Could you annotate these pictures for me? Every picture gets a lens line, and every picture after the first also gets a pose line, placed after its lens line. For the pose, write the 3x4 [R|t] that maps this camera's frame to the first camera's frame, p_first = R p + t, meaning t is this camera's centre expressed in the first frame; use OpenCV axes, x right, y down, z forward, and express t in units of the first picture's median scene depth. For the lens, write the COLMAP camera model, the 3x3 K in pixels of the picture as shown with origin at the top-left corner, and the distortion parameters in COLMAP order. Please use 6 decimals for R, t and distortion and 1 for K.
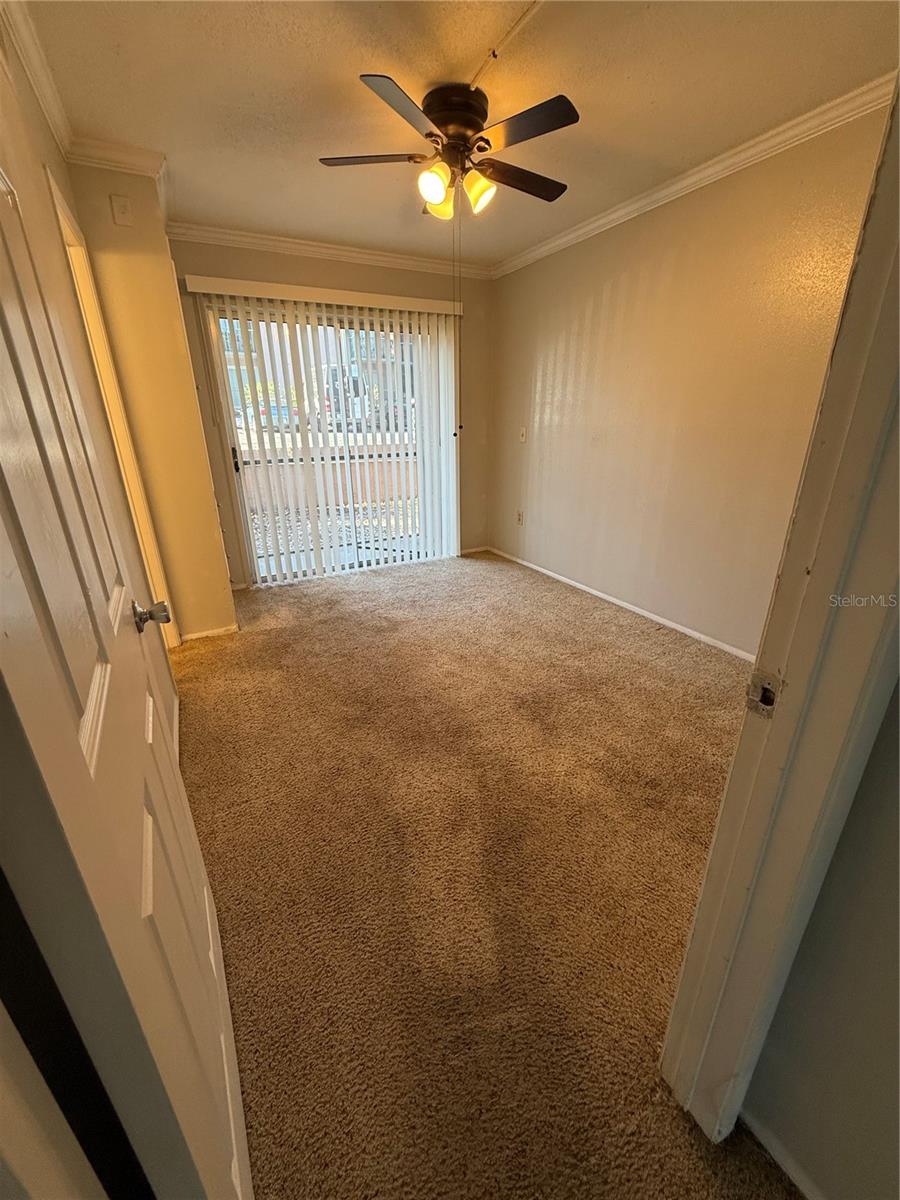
lens RADIAL K [[477.6, 0, 451.4], [0, 477.6, 595.4], [0, 0, 1]] dist [0.002587, -0.000432]
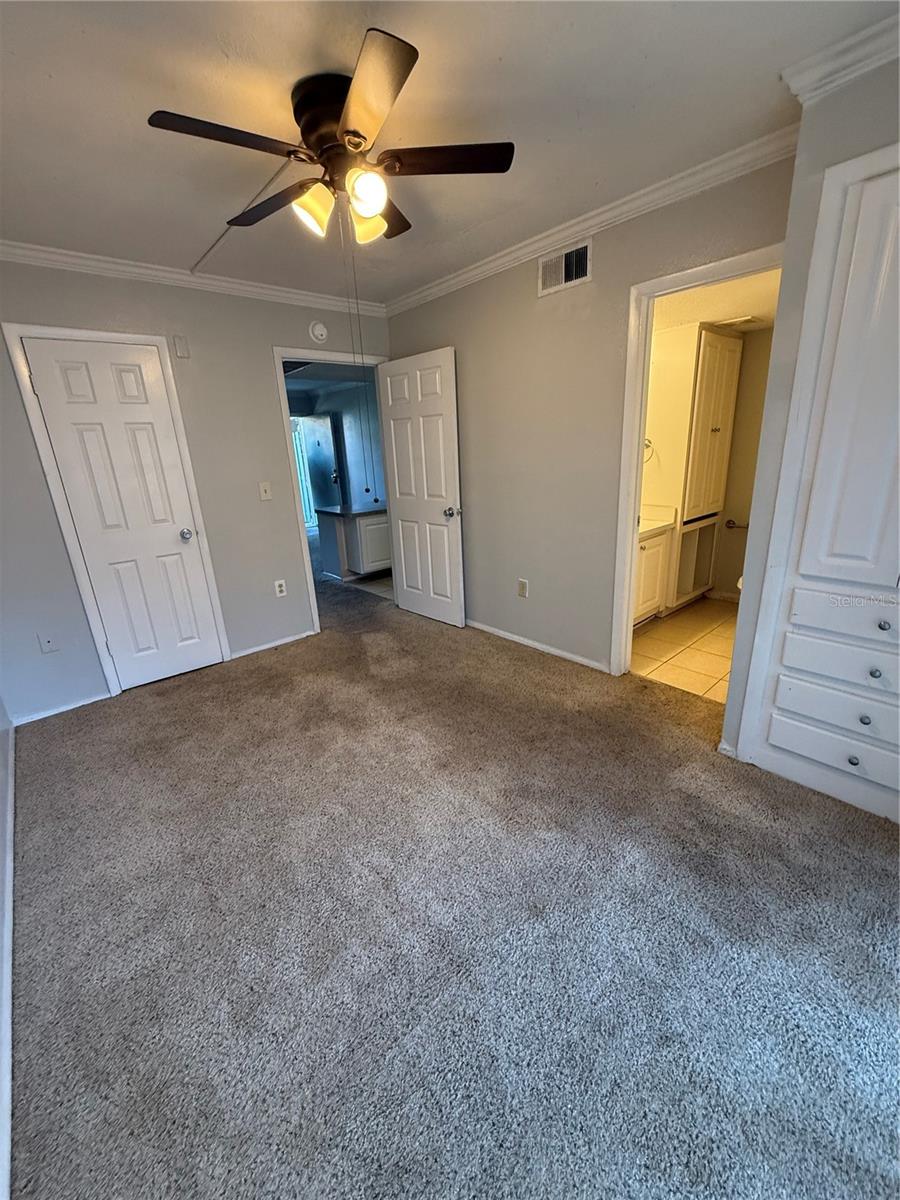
lens RADIAL K [[477.6, 0, 448.5], [0, 477.6, 596.1], [0, 0, 1]] dist [0.002587, -0.000432]
pose [[-0.971208, 0.129465, -0.199984, 0.051144], [-0.021377, 0.788703, 0.614403, -0.520946], [0.237272, 0.600988, -0.763227, 1.285147]]
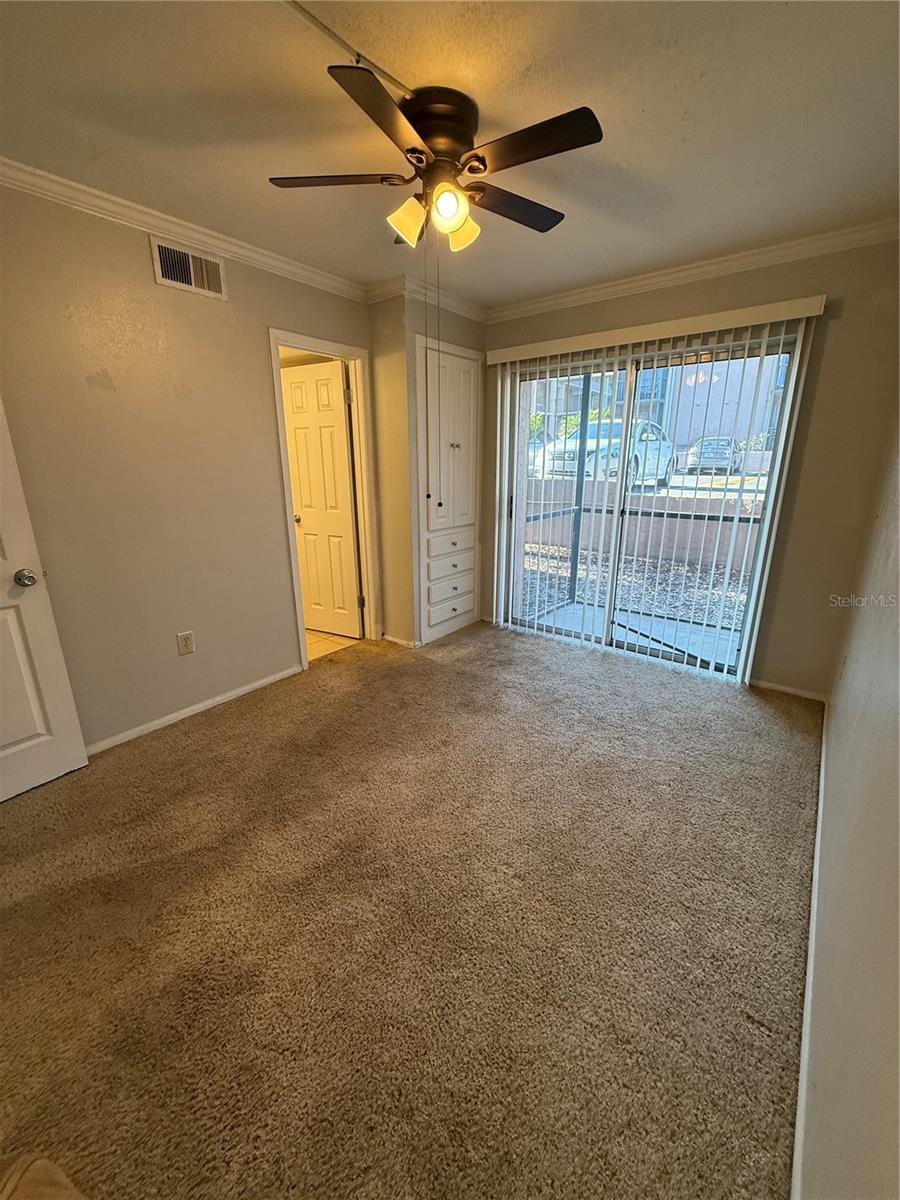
lens RADIAL K [[477.6, 0, 450.7], [0, 477.6, 599.2], [0, 0, 1]] dist [0.002587, -0.000432]
pose [[0.403484, 0.268461, -0.874717, 0.564830], [-0.323850, 0.936006, 0.137888, -0.223730], [0.855758, 0.227642, 0.464604, 0.499368]]
